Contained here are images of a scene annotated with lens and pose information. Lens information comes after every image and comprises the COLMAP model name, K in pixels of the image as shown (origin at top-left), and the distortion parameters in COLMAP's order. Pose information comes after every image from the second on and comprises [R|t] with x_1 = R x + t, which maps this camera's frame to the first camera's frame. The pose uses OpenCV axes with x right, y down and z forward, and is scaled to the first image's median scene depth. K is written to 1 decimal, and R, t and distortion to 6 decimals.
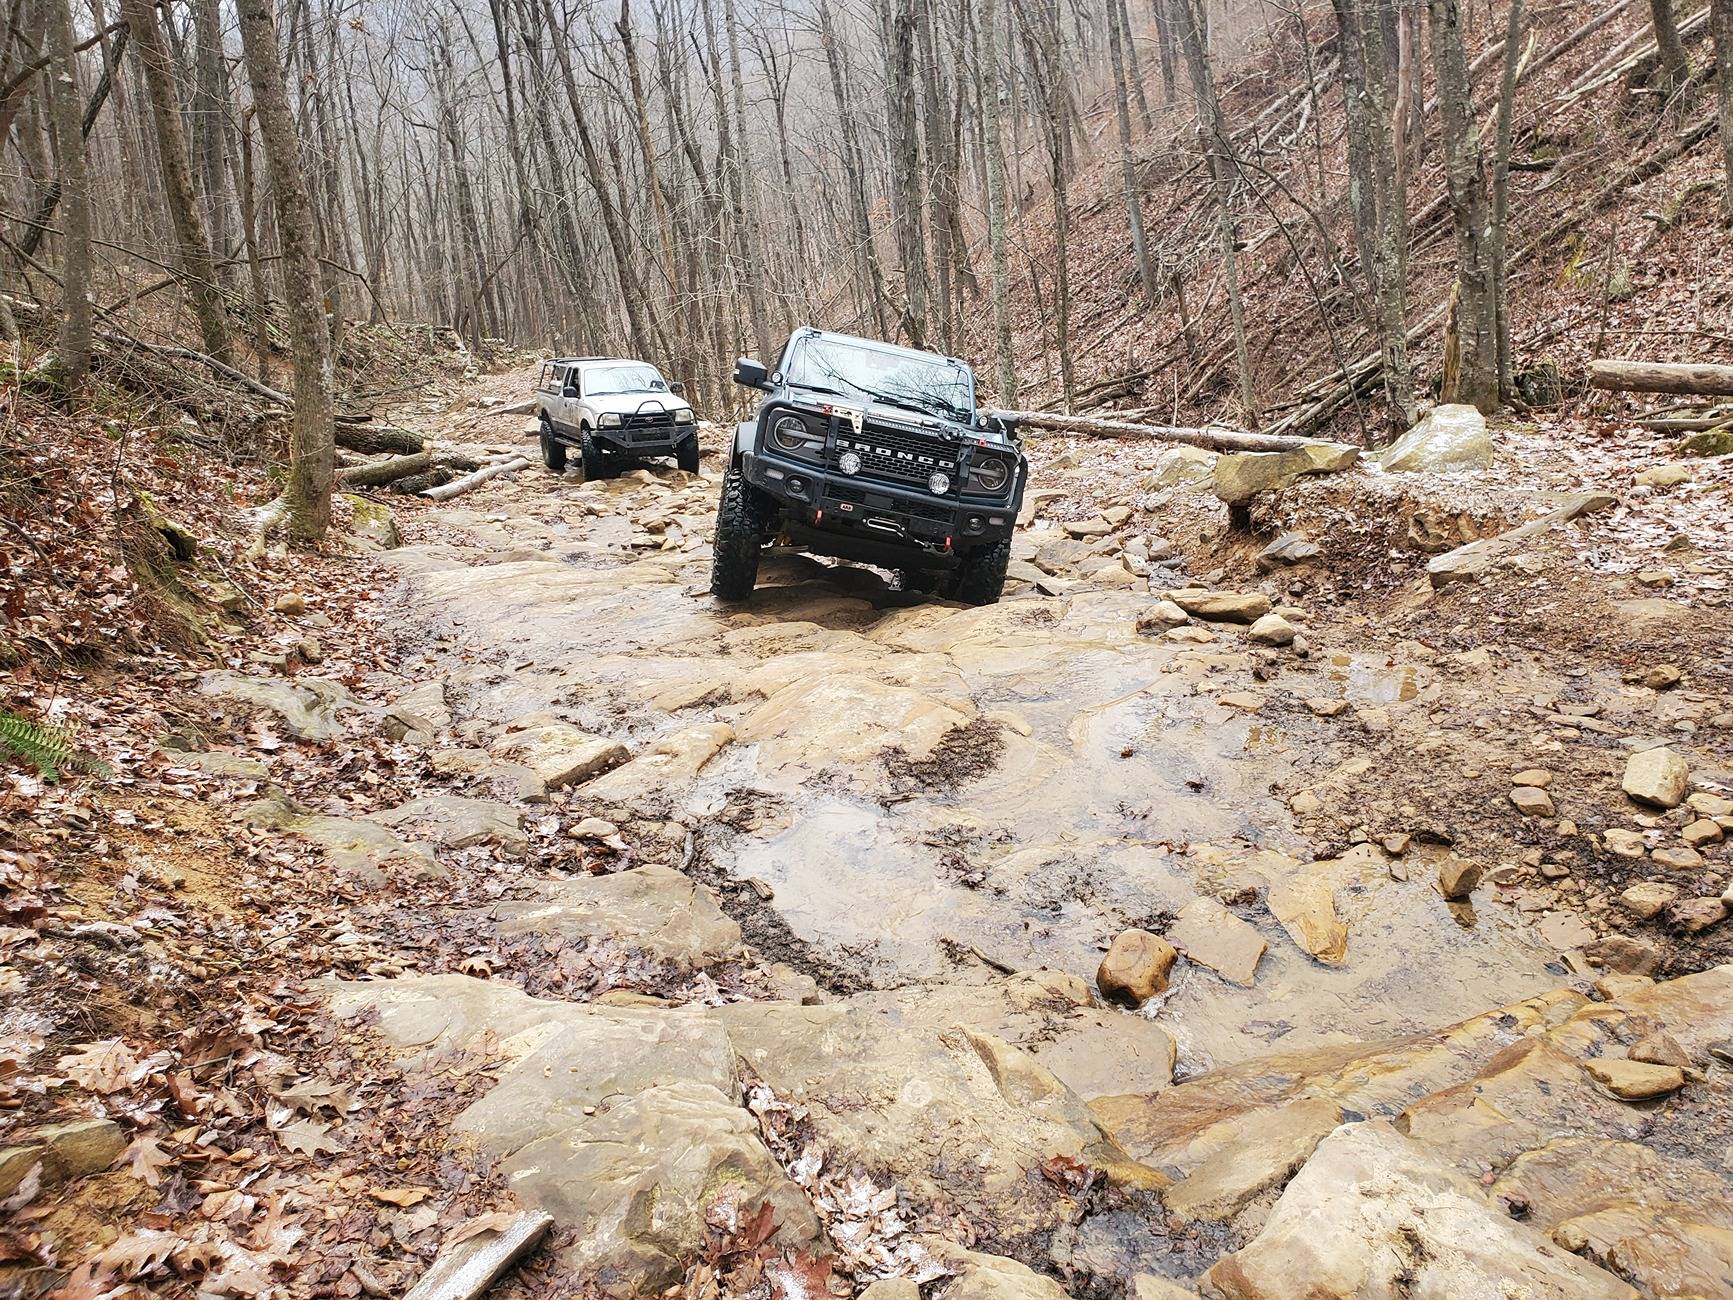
lens RADIAL K [[1377.3, 0, 876.4], [0, 1377.3, 632.7], [0, 0, 1]] dist [0.015795, 0.004228]
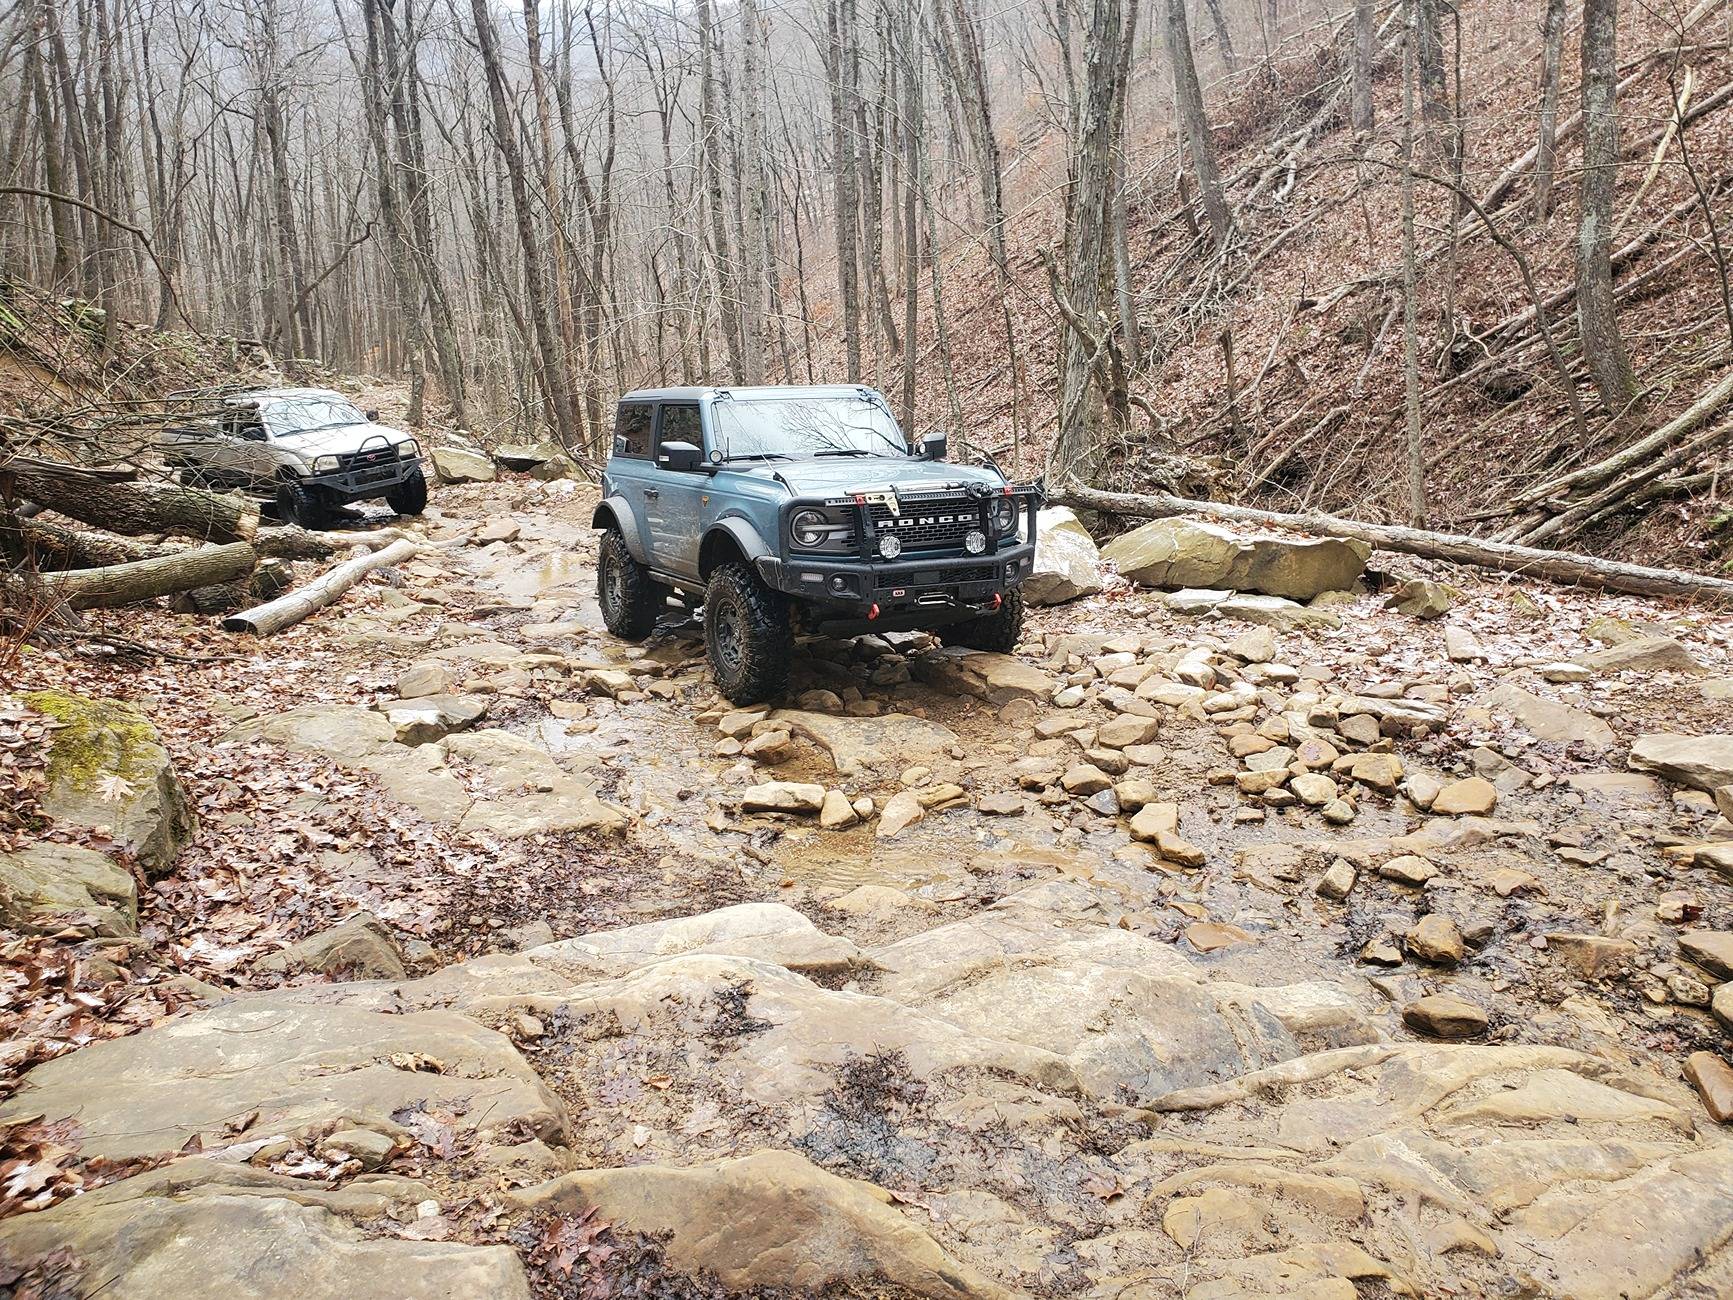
lens RADIAL K [[1377.3, 0, 877.0], [0, 1377.3, 635.6], [0, 0, 1]] dist [0.015795, 0.004228]
pose [[0.989809, 0.042959, 0.135769, -0.119202], [-0.037664, 0.998435, -0.041333, -0.060895], [-0.137333, 0.035799, 0.989878, 0.337293]]
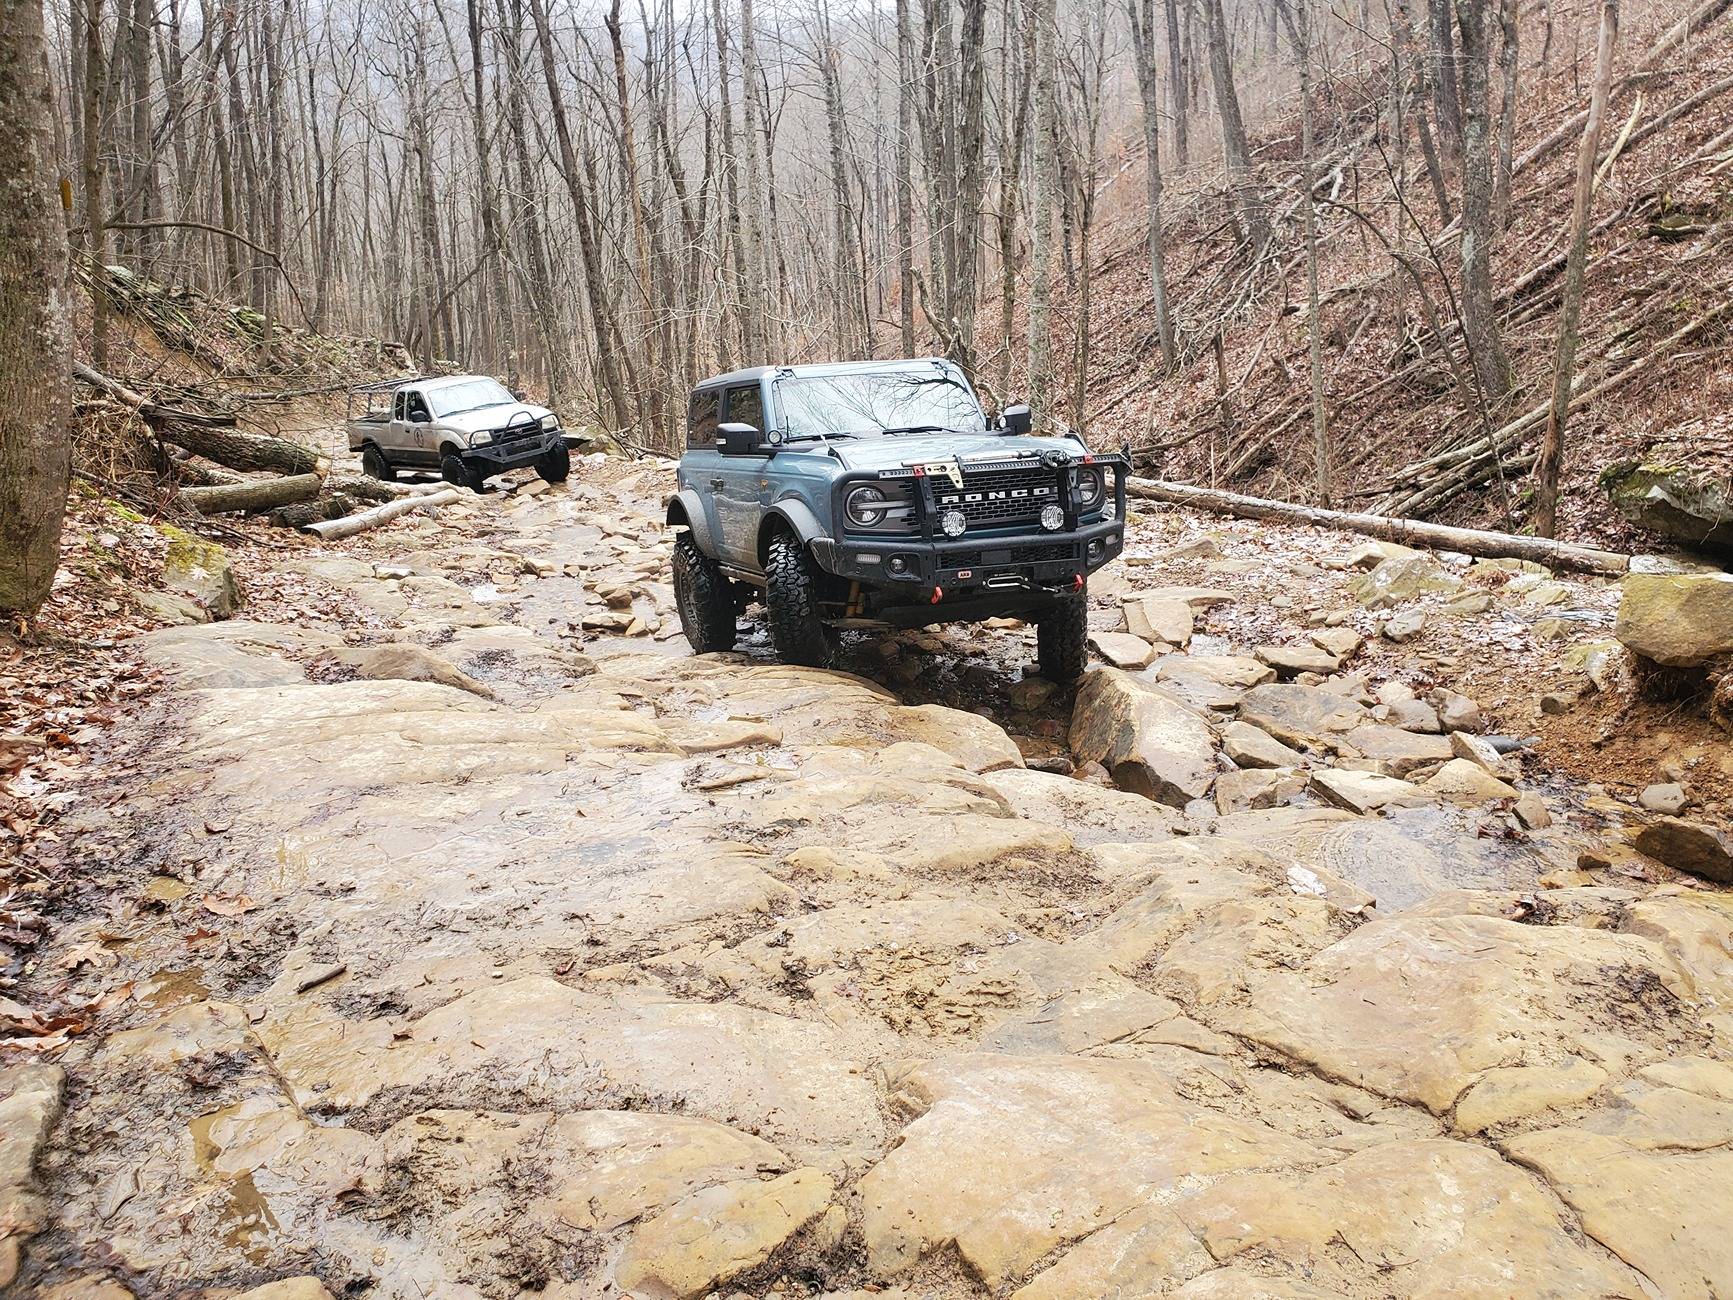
lens RADIAL K [[1377.3, 0, 868.3], [0, 1377.3, 637.6], [0, 0, 1]] dist [0.015795, 0.004228]
pose [[0.997196, 0.066699, 0.033938, -0.033882], [-0.065391, 0.997124, -0.038305, -0.023892], [-0.036395, 0.035978, 0.998690, 0.177050]]
